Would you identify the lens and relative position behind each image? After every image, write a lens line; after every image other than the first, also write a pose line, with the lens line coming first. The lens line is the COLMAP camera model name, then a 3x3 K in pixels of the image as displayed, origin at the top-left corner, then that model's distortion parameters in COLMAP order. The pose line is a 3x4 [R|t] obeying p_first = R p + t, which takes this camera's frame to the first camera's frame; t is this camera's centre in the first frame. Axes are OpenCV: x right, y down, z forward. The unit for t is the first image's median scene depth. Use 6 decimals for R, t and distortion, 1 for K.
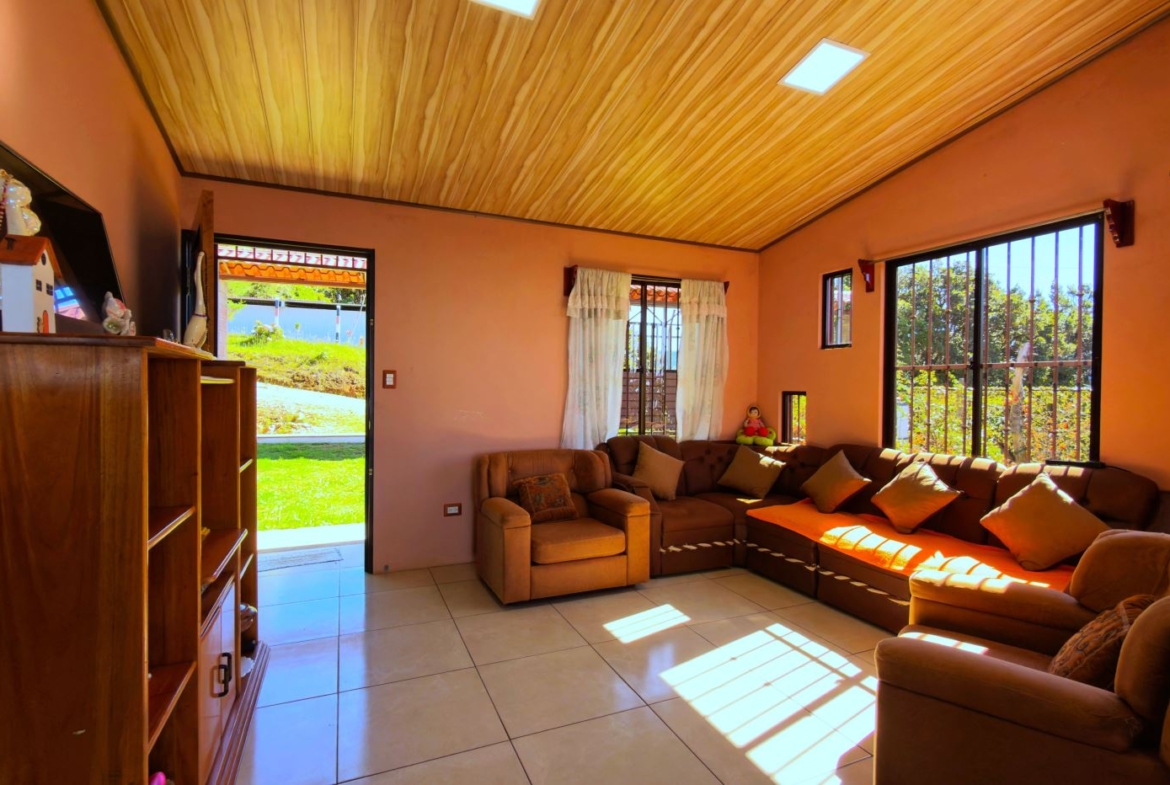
lens RADIAL K [[555.0, 0, 585.0], [0, 555.0, 392.5], [0, 0, 1]] dist [0.007280, -0.006827]
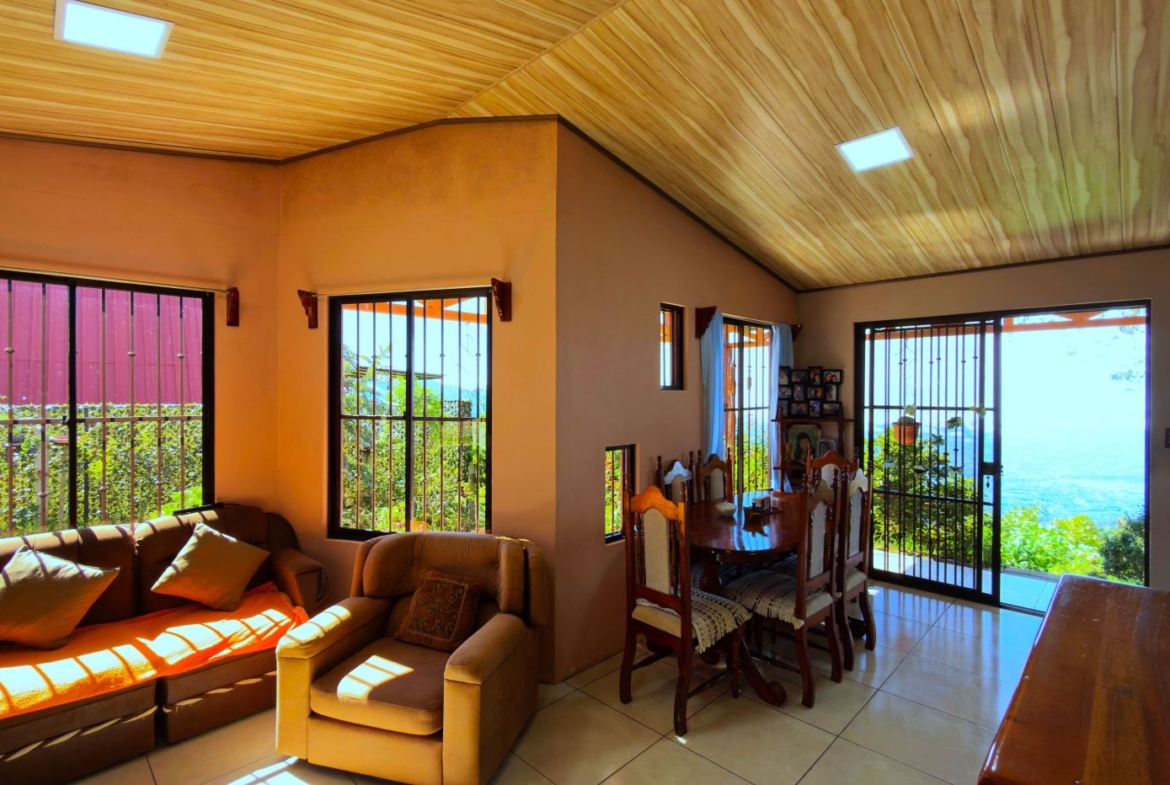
lens RADIAL K [[555.0, 0, 585.0], [0, 555.0, 392.5], [0, 0, 1]] dist [0.007280, -0.006827]
pose [[-0.370045, -0.008185, 0.928978, -0.340981], [0.000454, 0.999959, 0.008991, -0.089051], [-0.929014, 0.003748, -0.370026, 0.507515]]
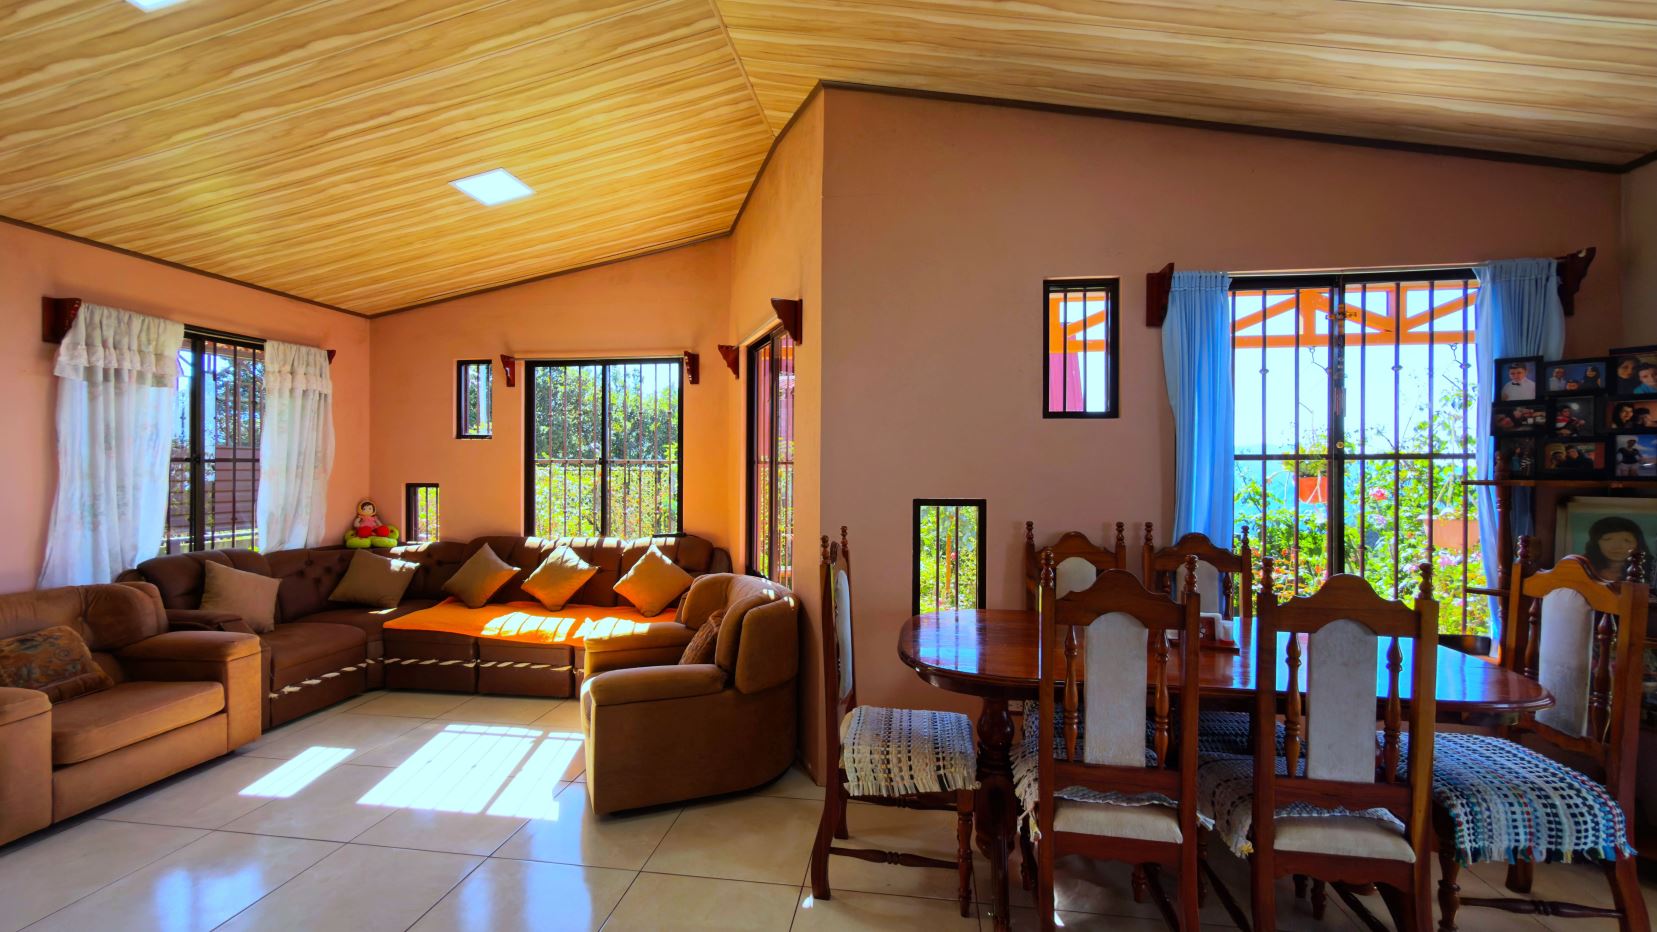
lens RADIAL K [[660.7, 0, 828.5], [0, 660.7, 466.0], [0, 0, 1]] dist [0.000656, -0.000159]
pose [[0.524981, -0.006067, 0.851092, -0.233977], [0.006184, 0.999975, 0.003314, -0.036576], [-0.851092, 0.003523, 0.525005, -0.153879]]
